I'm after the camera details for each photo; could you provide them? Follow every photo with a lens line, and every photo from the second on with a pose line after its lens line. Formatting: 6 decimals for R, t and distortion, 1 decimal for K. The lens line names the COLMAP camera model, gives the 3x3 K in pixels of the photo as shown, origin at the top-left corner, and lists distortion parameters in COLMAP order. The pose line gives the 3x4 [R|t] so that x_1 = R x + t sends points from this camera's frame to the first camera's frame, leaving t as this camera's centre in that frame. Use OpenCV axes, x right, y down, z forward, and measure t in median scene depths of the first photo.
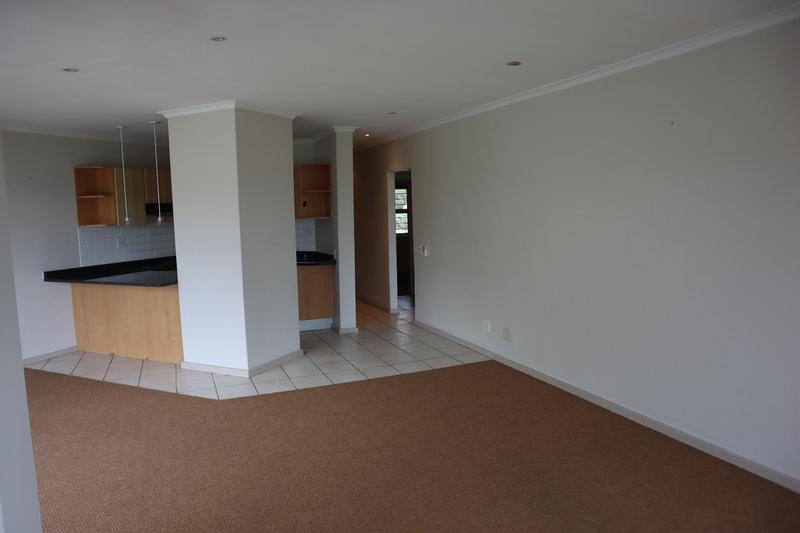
lens RADIAL K [[555.7, 0, 400.5], [0, 555.7, 265.0], [0, 0, 1]] dist [-0.112190, 0.064411]
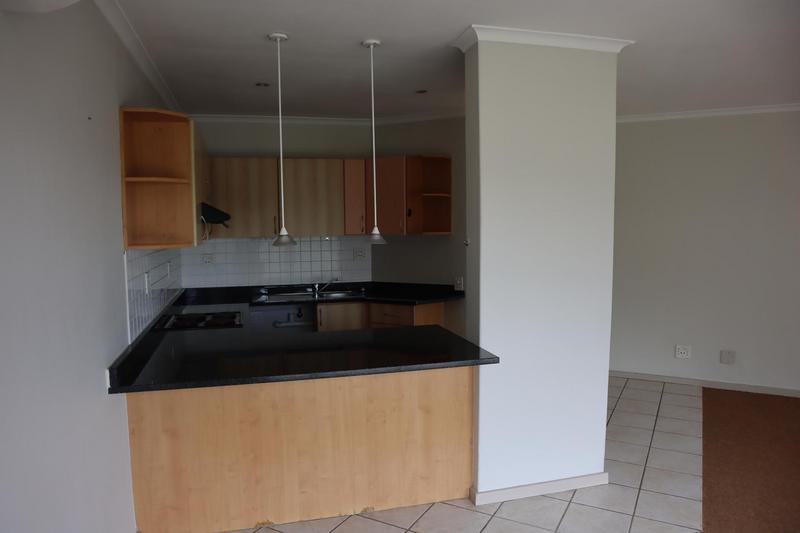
lens RADIAL K [[555.7, 0, 400.6], [0, 555.7, 265.5], [0, 0, 1]] dist [-0.112190, 0.064411]
pose [[0.785112, -0.034564, 0.618389, -0.735609], [0.055178, 0.998375, -0.014252, -0.043090], [-0.616891, 0.045311, 0.785743, 0.569635]]
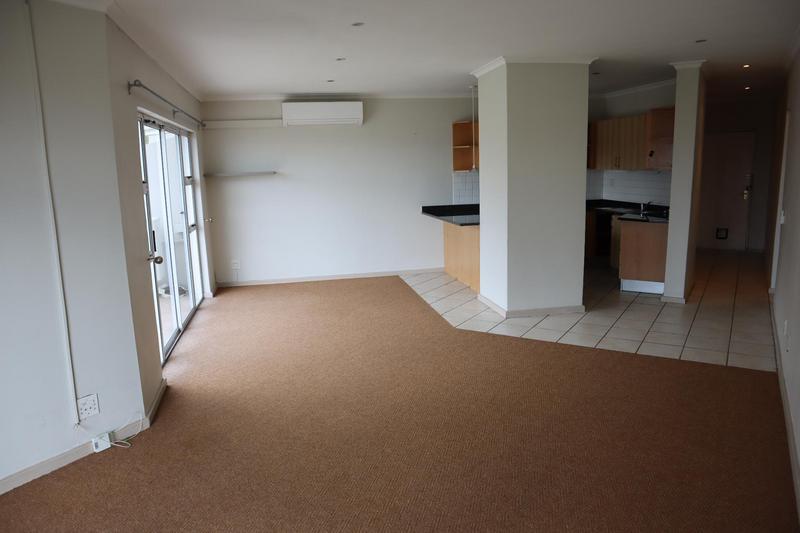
lens RADIAL K [[555.7, 0, 391.6], [0, 555.7, 267.7], [0, 0, 1]] dist [-0.112190, 0.064411]
pose [[0.572127, 0.157882, -0.804825, 0.396867], [-0.071193, 0.987153, 0.143040, -0.027734], [0.817069, -0.024539, 0.576017, 0.170250]]
